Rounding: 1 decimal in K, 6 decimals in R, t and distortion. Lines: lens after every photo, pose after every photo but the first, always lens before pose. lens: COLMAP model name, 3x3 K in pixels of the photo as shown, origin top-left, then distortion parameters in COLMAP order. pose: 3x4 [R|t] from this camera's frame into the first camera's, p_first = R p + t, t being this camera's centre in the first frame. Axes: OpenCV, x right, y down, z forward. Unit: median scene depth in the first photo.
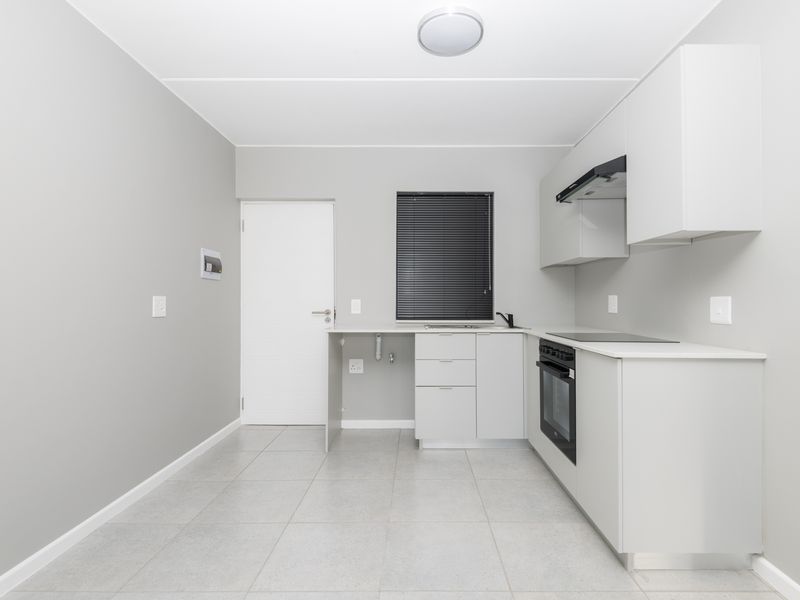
lens RADIAL K [[426.2, 0, 421.8], [0, 426.2, 297.2], [0, 0, 1]] dist [0.000220, -0.000169]
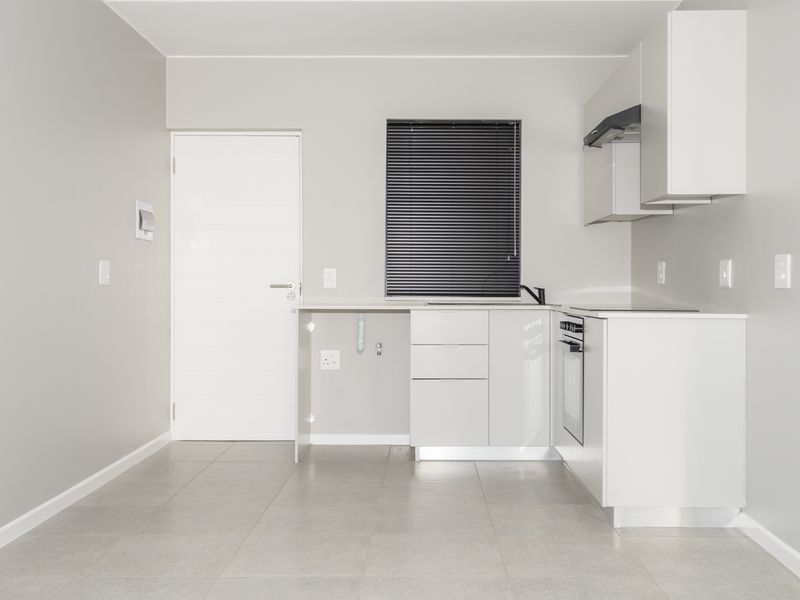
lens RADIAL K [[872.1, 0, 429.6], [0, 872.1, 270.6], [0, 0, 1]] dist [0.020255, 0.009238]
pose [[0.999986, 0.003293, -0.004199, 0.021656], [-0.003325, 0.999964, -0.007841, 0.021034], [0.004173, 0.007855, 0.999960, -0.492691]]
